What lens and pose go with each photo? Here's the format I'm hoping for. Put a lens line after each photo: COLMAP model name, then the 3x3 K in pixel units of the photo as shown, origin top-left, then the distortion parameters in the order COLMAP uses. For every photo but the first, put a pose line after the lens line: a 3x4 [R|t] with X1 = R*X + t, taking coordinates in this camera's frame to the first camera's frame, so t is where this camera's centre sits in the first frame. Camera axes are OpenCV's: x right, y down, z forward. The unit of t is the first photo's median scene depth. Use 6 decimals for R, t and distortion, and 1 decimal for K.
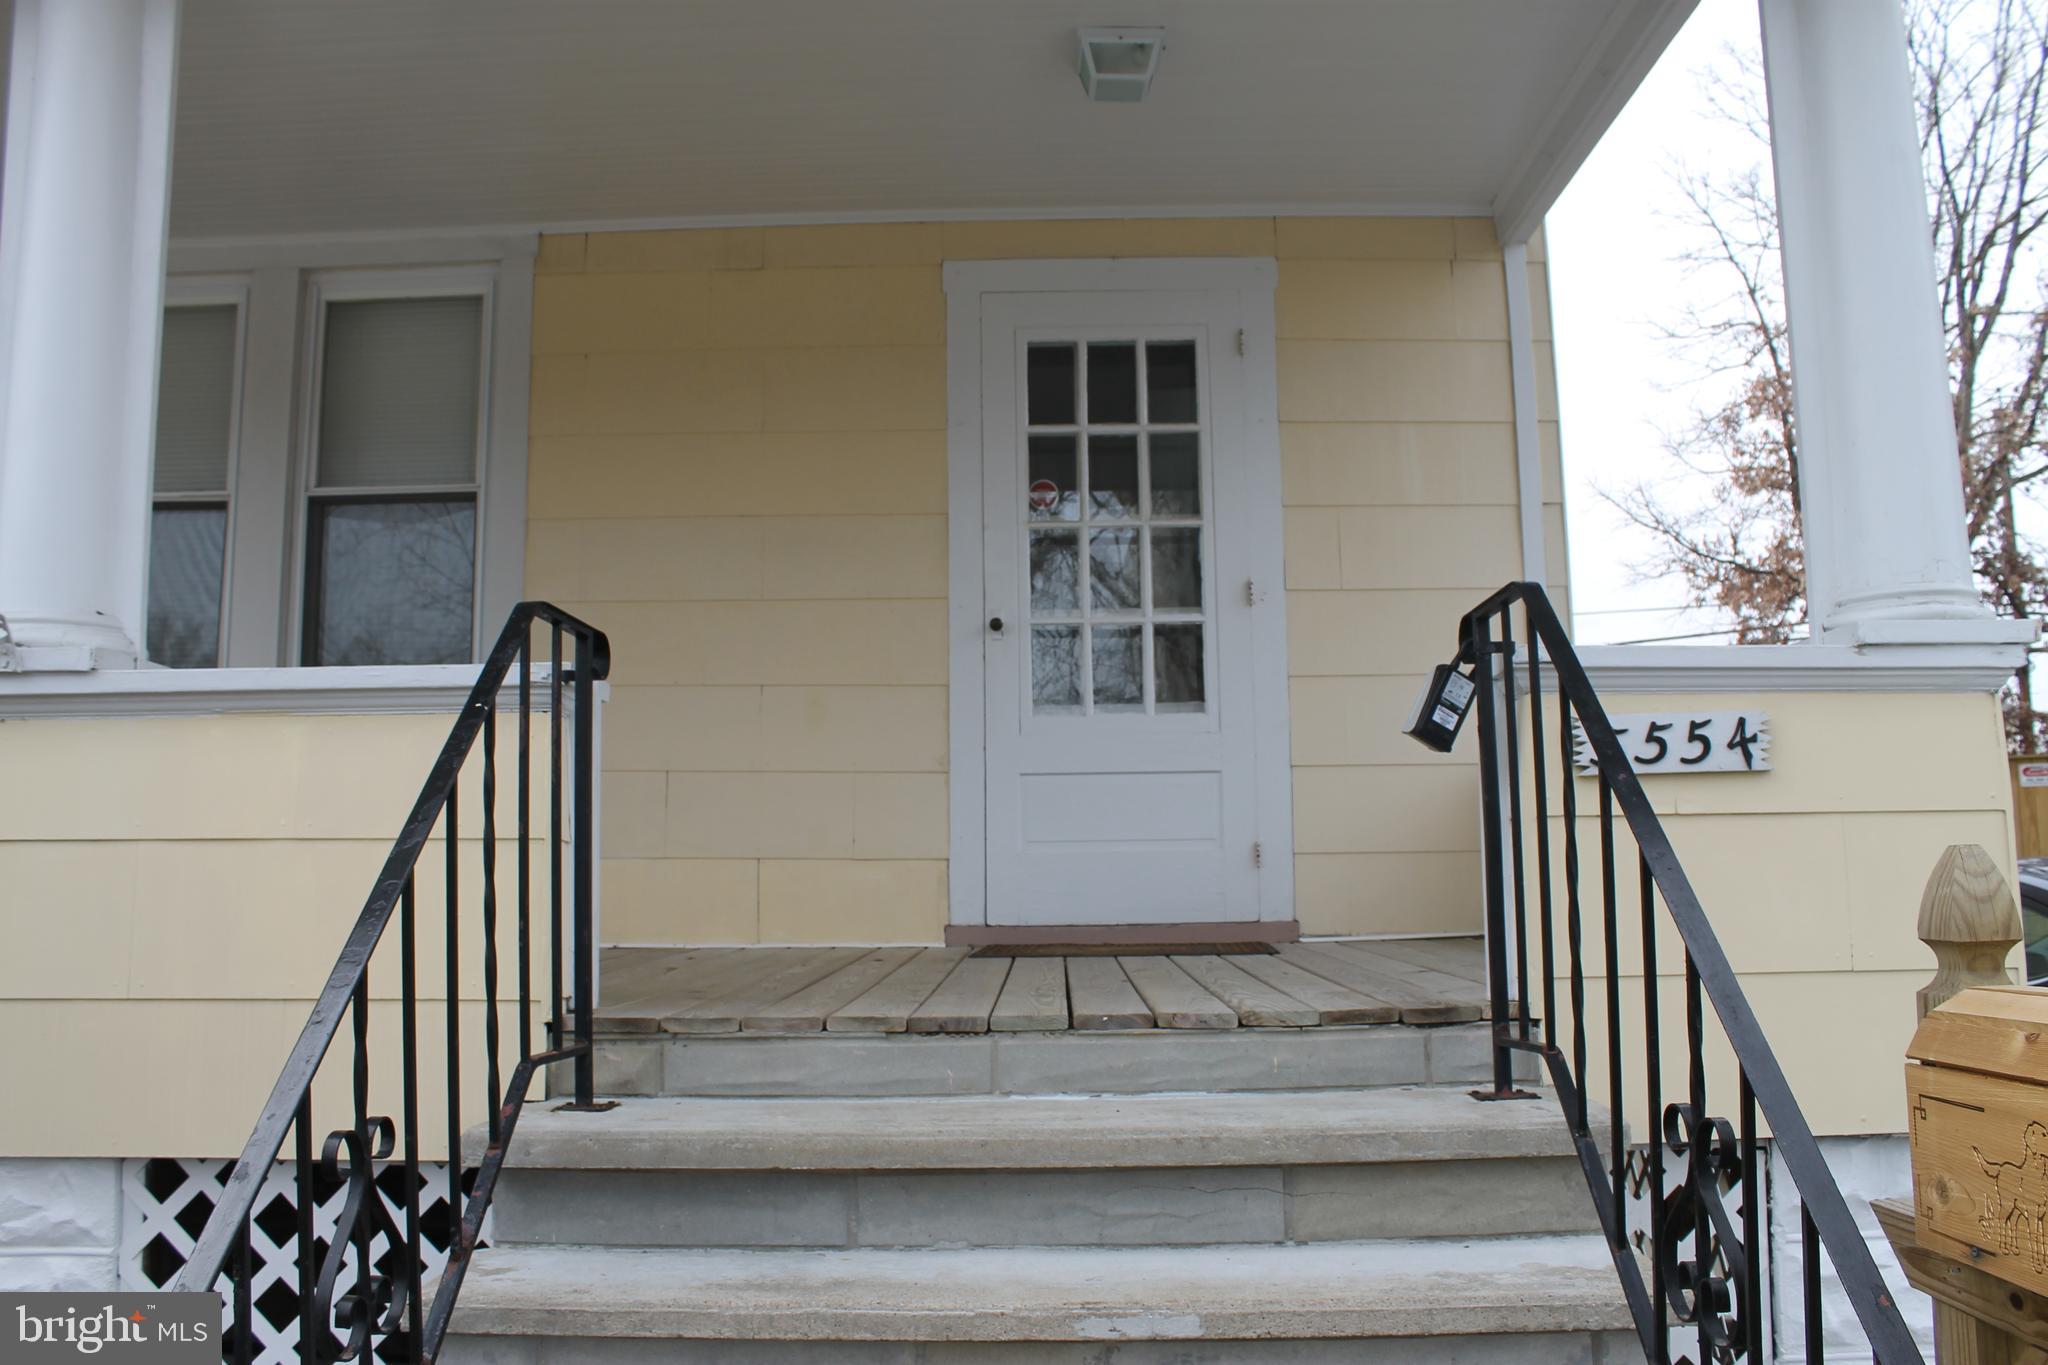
lens RADIAL K [[1698.6, 0, 1024.0], [0, 1698.6, 682.5], [0, 0, 1]] dist [-0.176290, 0.164155]
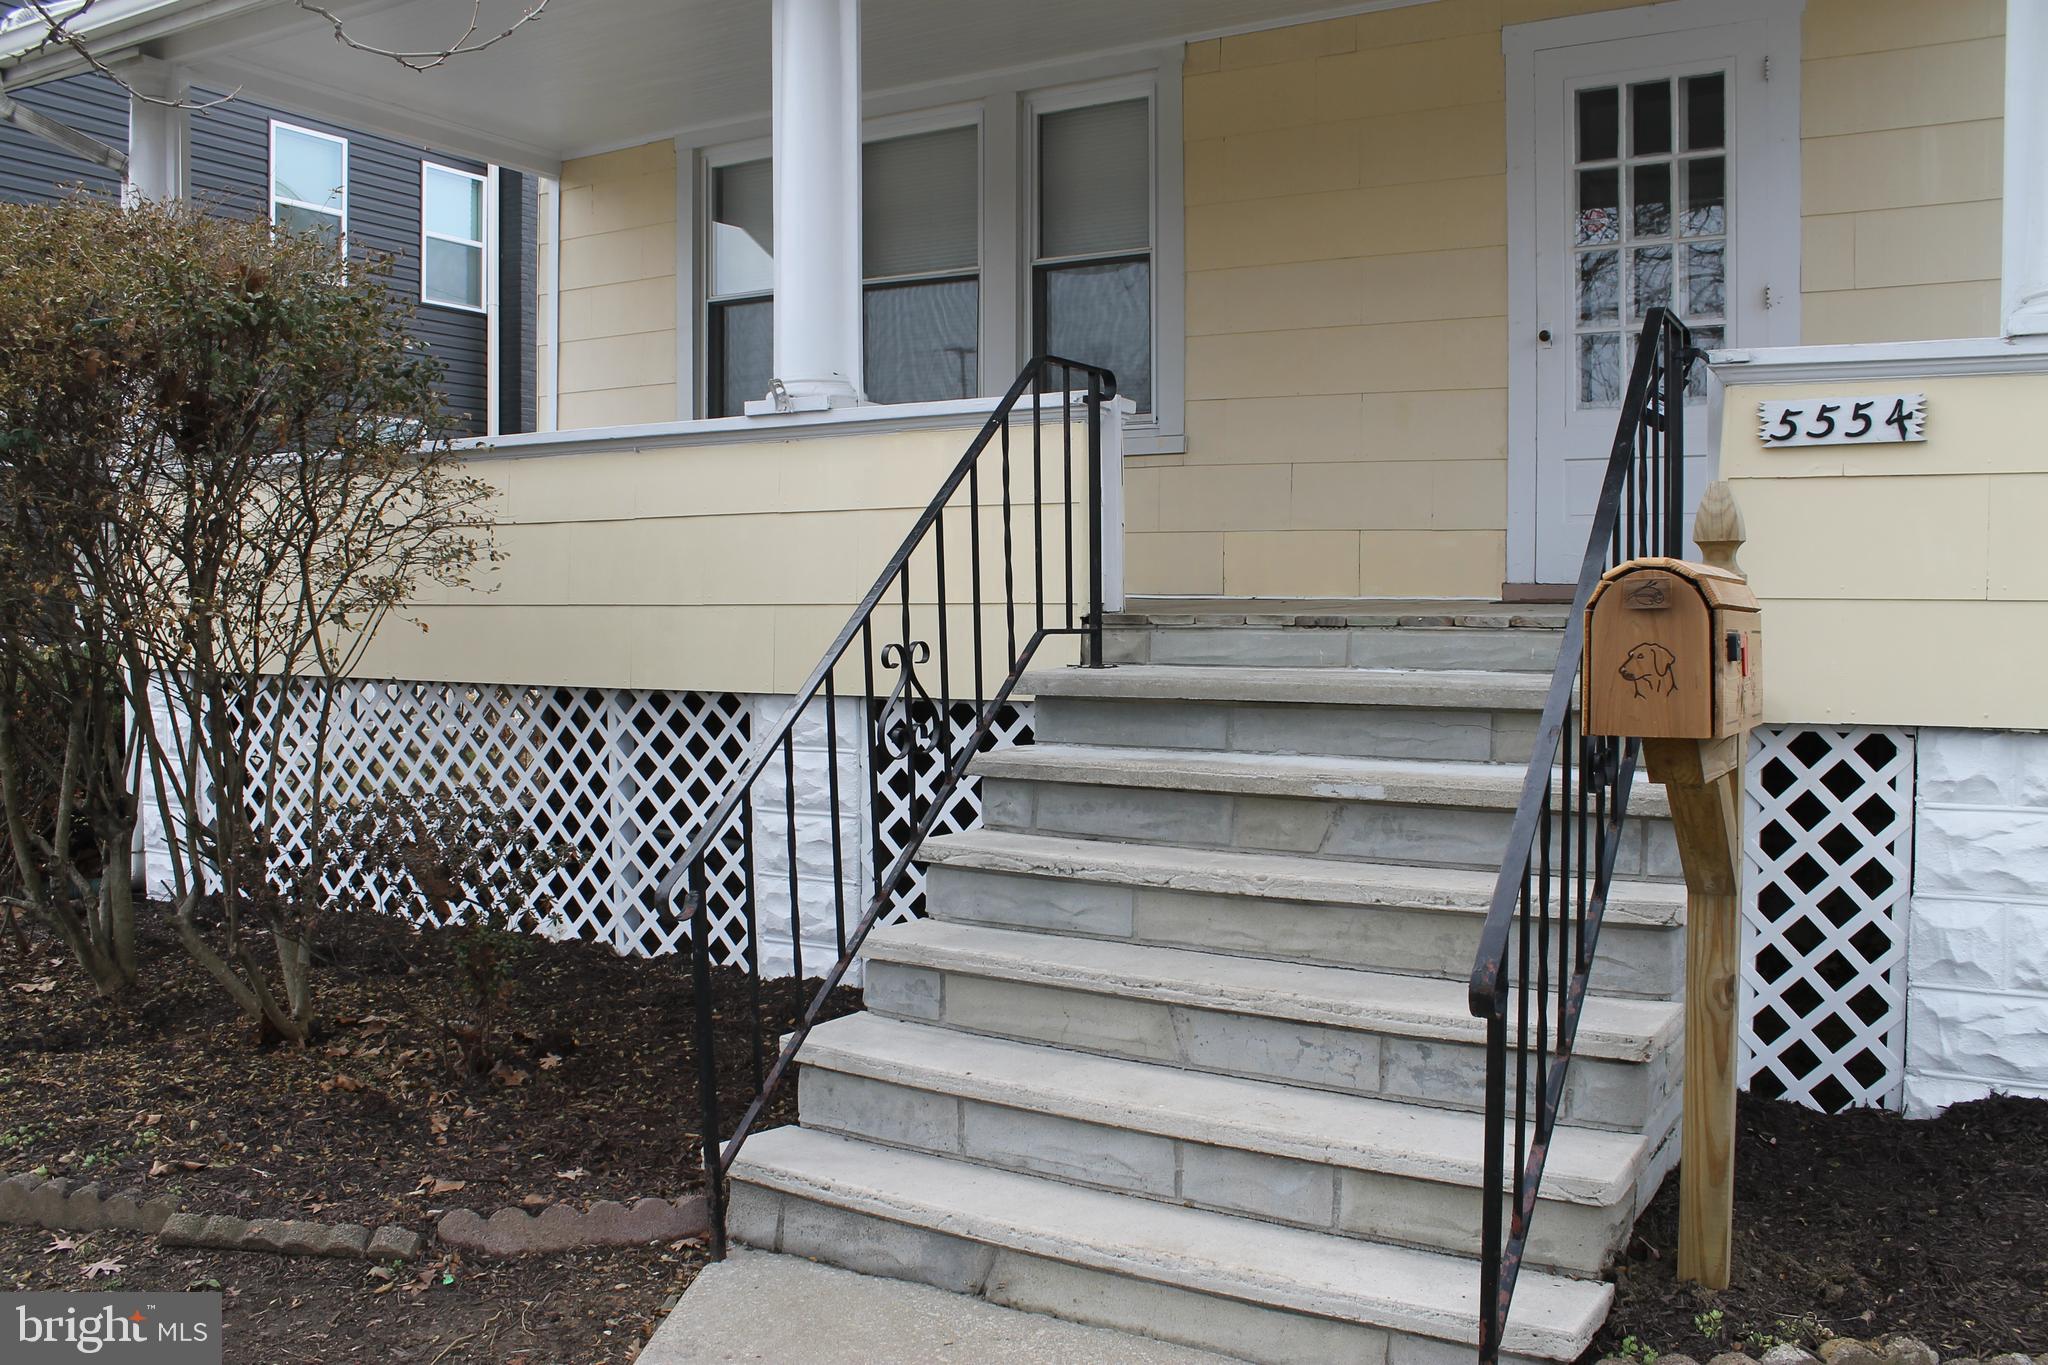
lens RADIAL K [[1698.6, 0, 1024.0], [0, 1698.6, 682.5], [0, 0, 1]] dist [-0.176290, 0.164155]
pose [[0.870615, 0.036061, -0.490642, 0.470715], [0.049908, 0.985691, 0.161004, 0.000090], [0.489427, -0.164659, 0.856358, -0.438599]]
